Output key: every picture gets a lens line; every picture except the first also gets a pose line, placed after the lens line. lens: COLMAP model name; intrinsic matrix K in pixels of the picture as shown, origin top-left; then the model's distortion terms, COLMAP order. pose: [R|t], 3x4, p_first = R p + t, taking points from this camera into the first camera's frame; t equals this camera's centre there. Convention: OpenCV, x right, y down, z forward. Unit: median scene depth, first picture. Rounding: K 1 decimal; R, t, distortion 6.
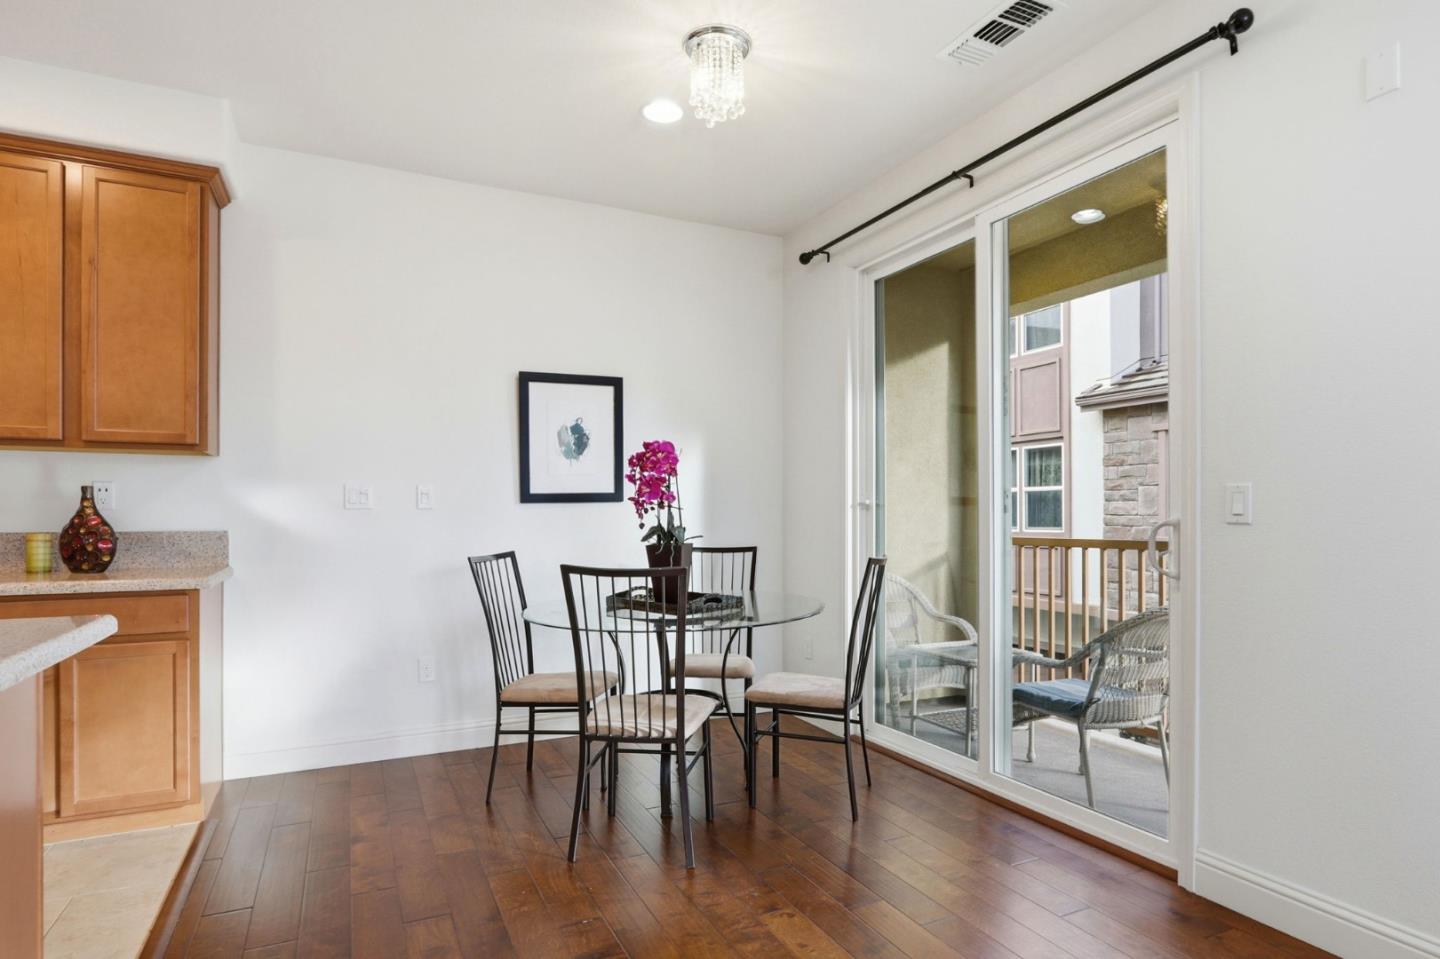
lens RADIAL K [[791.3, 0, 735.0], [0, 791.3, 514.1], [0, 0, 1]] dist [-0.002990, -0.000633]
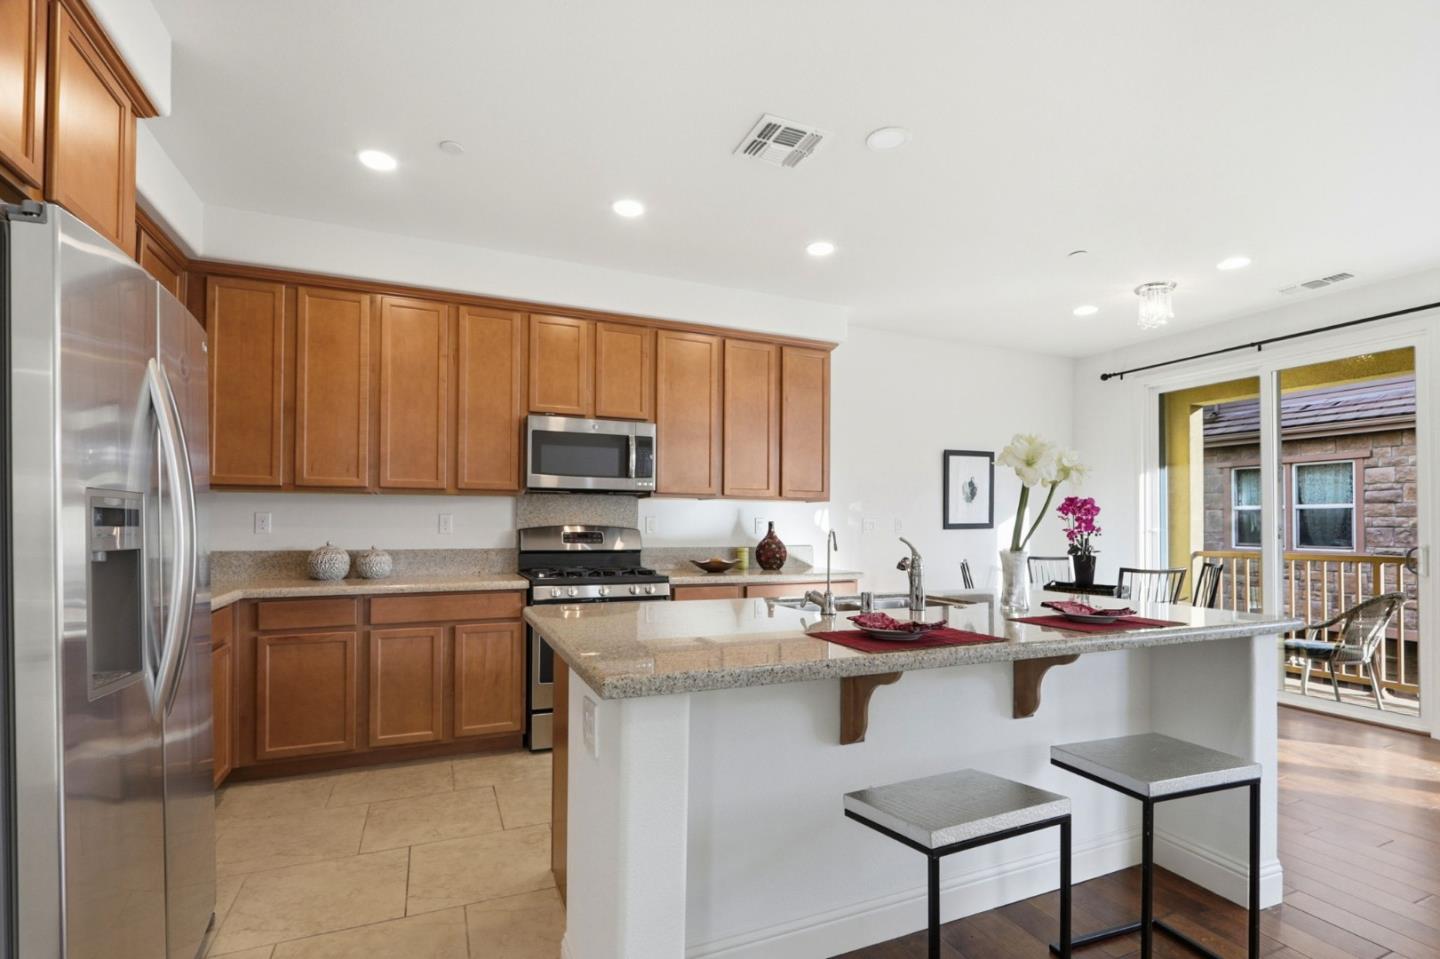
lens RADIAL K [[677.5, 0, 732.8], [0, 677.5, 514.6], [0, 0, 1]] dist [-0.014416, 0.000527]
pose [[0.999051, 0.007226, -0.042945, -0.818257], [-0.007791, 0.999885, -0.013018, -0.029860], [0.042846, 0.013341, 0.998993, -0.523551]]
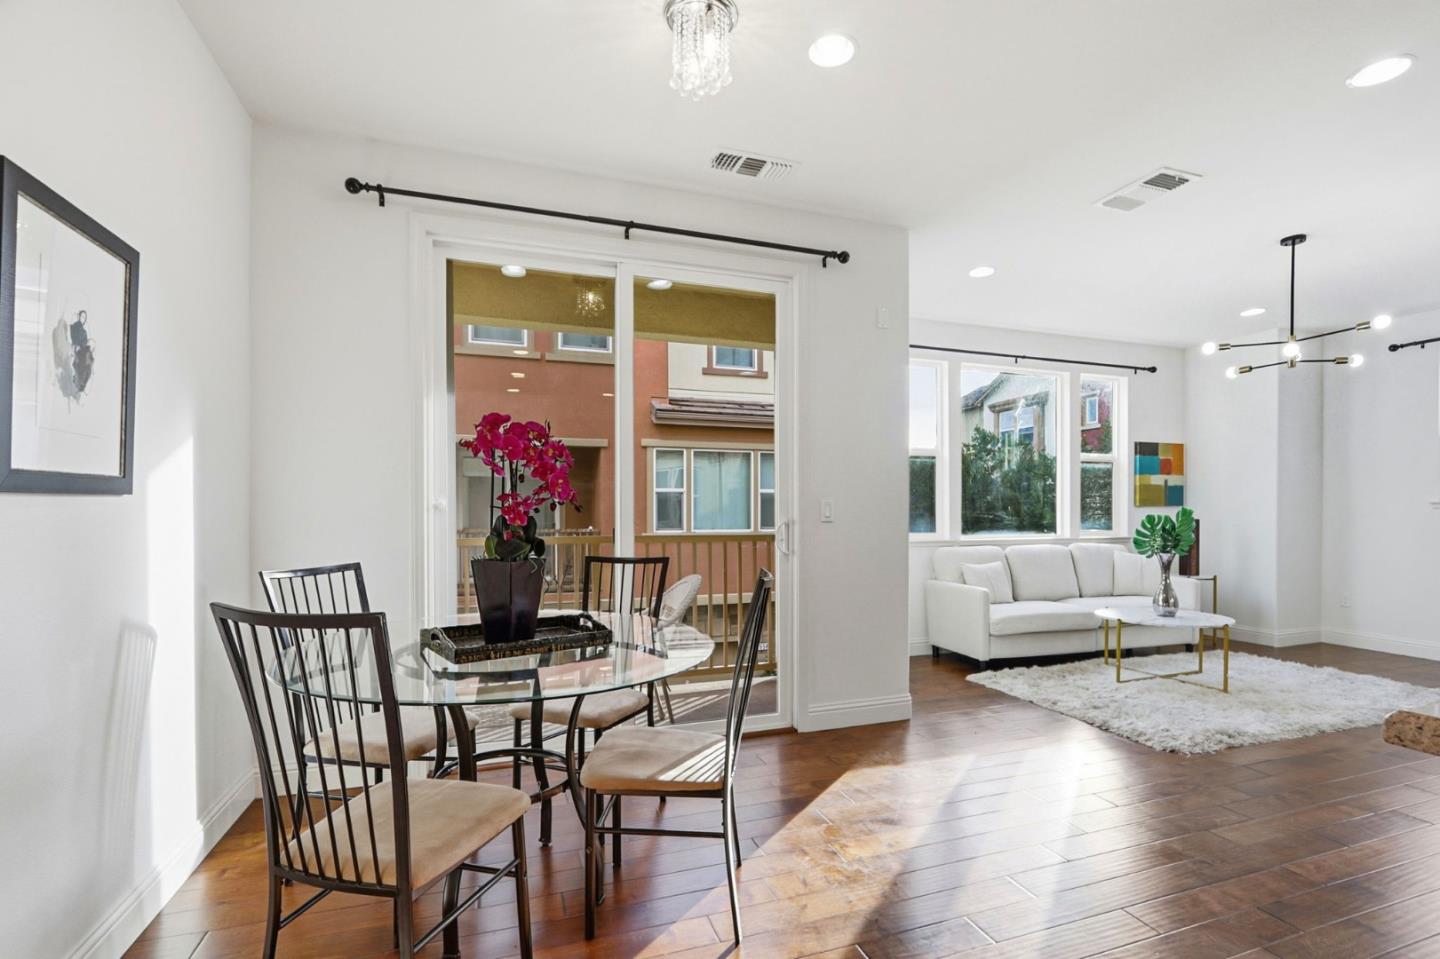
lens RADIAL K [[677.5, 0, 732.8], [0, 677.5, 514.6], [0, 0, 1]] dist [-0.014416, 0.000527]
pose [[0.109437, 0.001799, 0.993992, -0.707697], [0.002616, 0.999994, -0.002098, -0.001277], [-0.993990, 0.002830, 0.109431, 0.759757]]
